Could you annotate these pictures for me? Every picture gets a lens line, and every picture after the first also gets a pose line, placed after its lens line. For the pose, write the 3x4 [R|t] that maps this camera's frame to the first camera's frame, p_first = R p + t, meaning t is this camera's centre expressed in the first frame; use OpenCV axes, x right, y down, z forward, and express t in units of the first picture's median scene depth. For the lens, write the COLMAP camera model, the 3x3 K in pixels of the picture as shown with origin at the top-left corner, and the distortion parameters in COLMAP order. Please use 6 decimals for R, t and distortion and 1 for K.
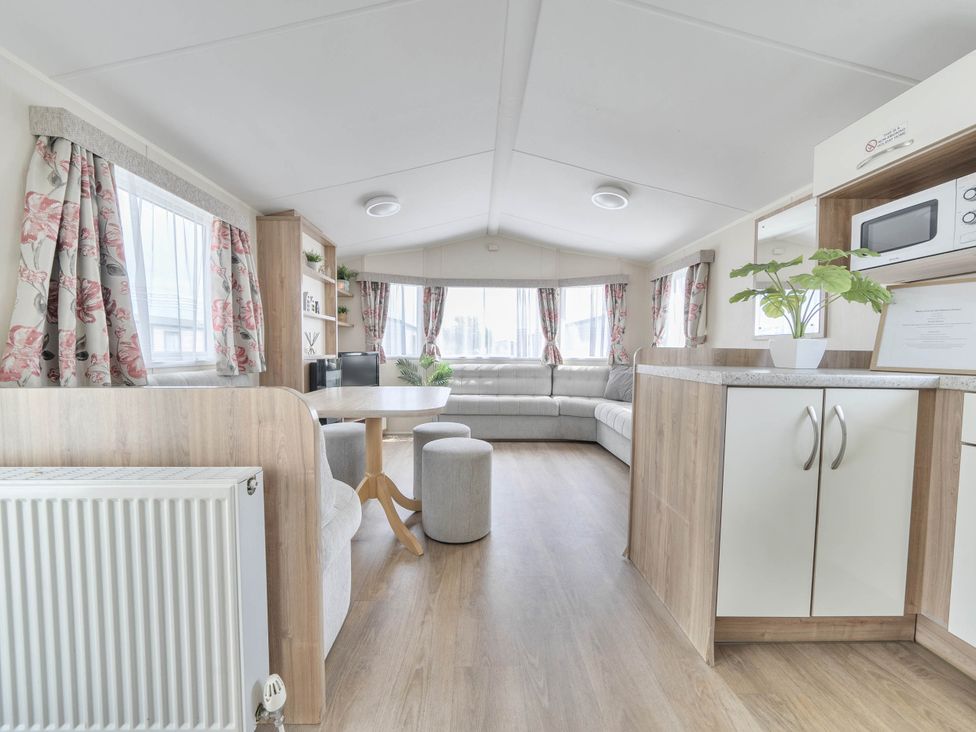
lens RADIAL K [[372.3, 0, 482.9], [0, 372.3, 364.5], [0, 0, 1]] dist [-0.007774, 0.000095]
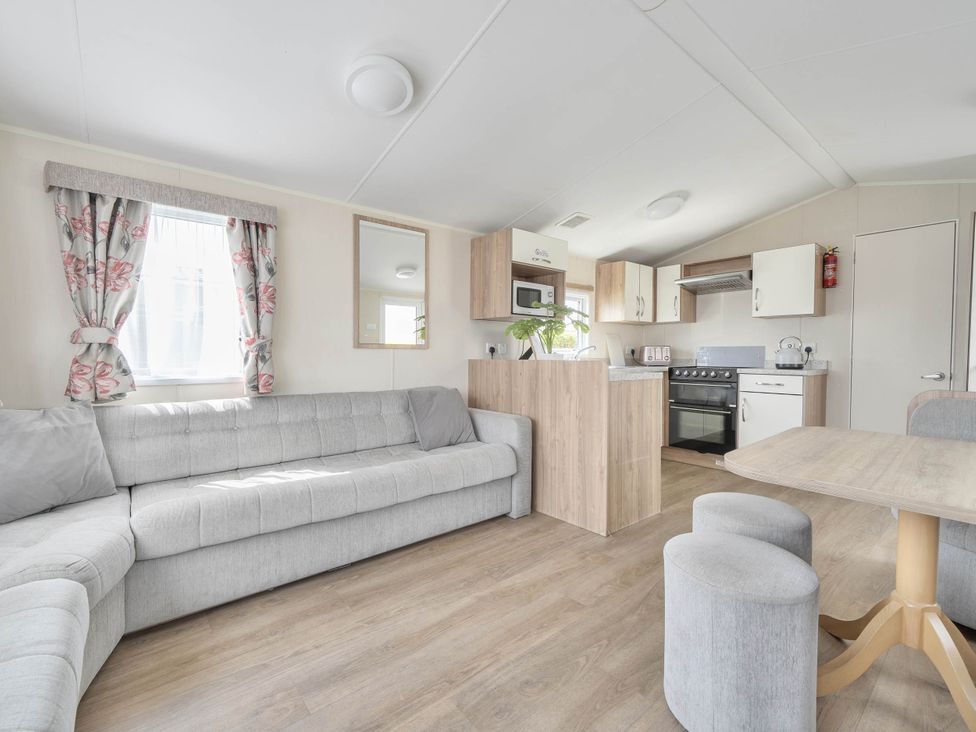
lens RADIAL K [[437.7, 0, 481.0], [0, 437.7, 364.0], [0, 0, 1]] dist [-0.003877, 0.000219]
pose [[-0.619929, -0.030752, 0.784055, -0.295055], [0.019669, 0.998309, 0.054707, -0.079863], [-0.784411, 0.049336, -0.618276, 1.428579]]
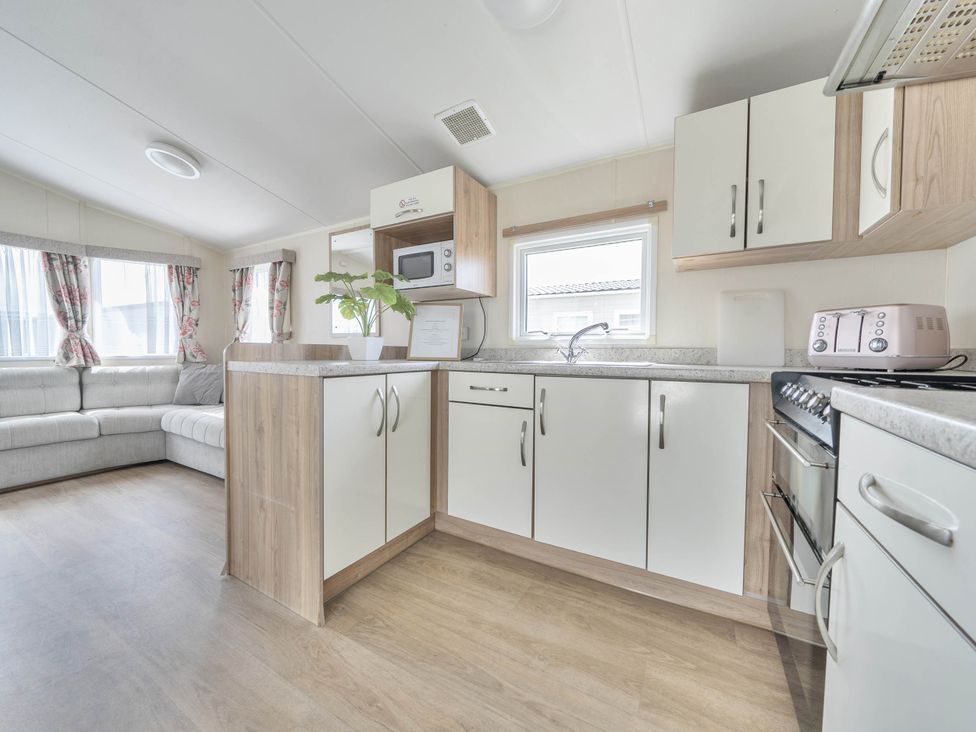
lens RADIAL K [[372.3, 0, 482.6], [0, 372.3, 363.9], [0, 0, 1]] dist [-0.007774, 0.000095]
pose [[0.514778, -0.040343, 0.856374, -0.028874], [0.030853, 0.999117, 0.028522, -0.000464], [-0.856768, 0.011739, 0.515569, -0.005590]]
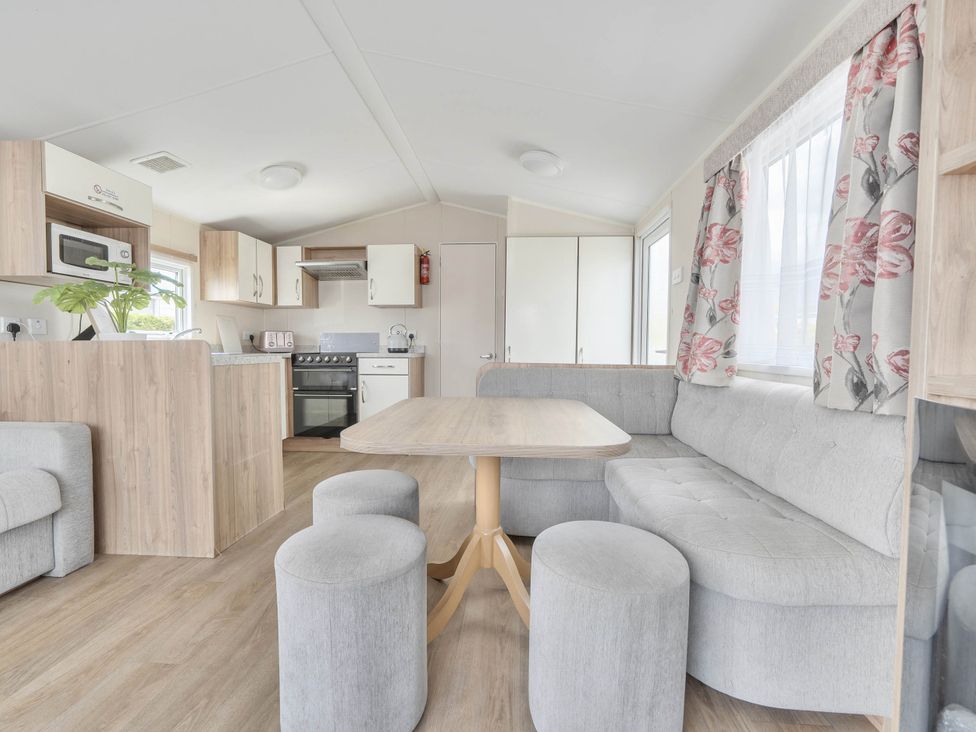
lens RADIAL K [[437.7, 0, 481.3], [0, 437.7, 363.9], [0, 0, 1]] dist [-0.003877, 0.000219]
pose [[-0.994984, -0.015257, 0.098868, -0.268776], [-0.007807, 0.997130, 0.075305, -0.049887], [-0.099733, 0.074156, -0.992247, 1.338488]]
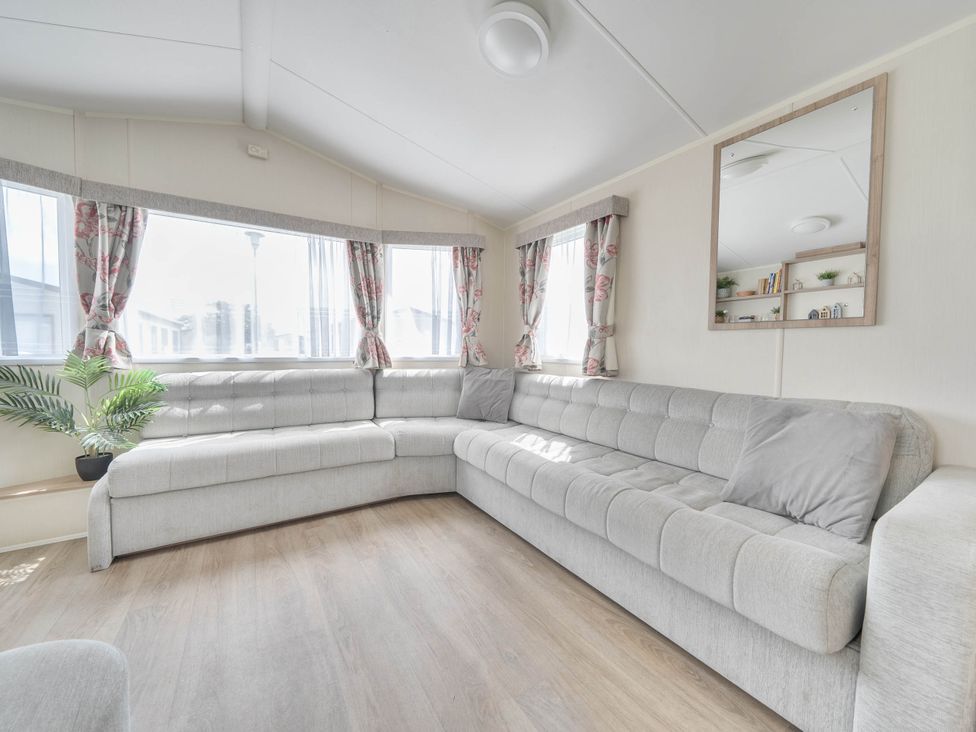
lens RADIAL K [[372.3, 0, 482.2], [0, 372.3, 363.8], [0, 0, 1]] dist [-0.007774, 0.000095]
pose [[0.857756, -0.023764, 0.513507, 0.040751], [0.018041, 0.999707, 0.016130, -0.024115], [-0.513740, -0.004572, 0.857934, 0.647404]]
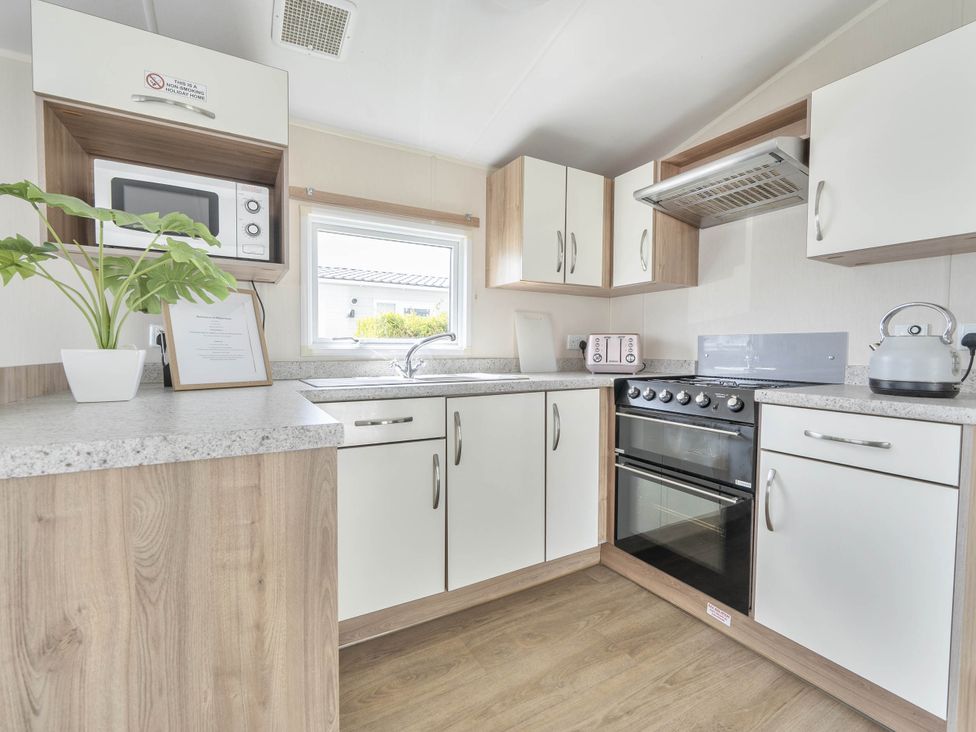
lens RADIAL K [[437.7, 0, 481.8], [0, 437.7, 363.5], [0, 0, 1]] dist [-0.003877, 0.000219]
pose [[-0.477521, -0.046559, 0.877386, -0.015359], [0.019936, 0.997764, 0.063797, -0.045282], [-0.878394, 0.047956, -0.475525, 0.469714]]
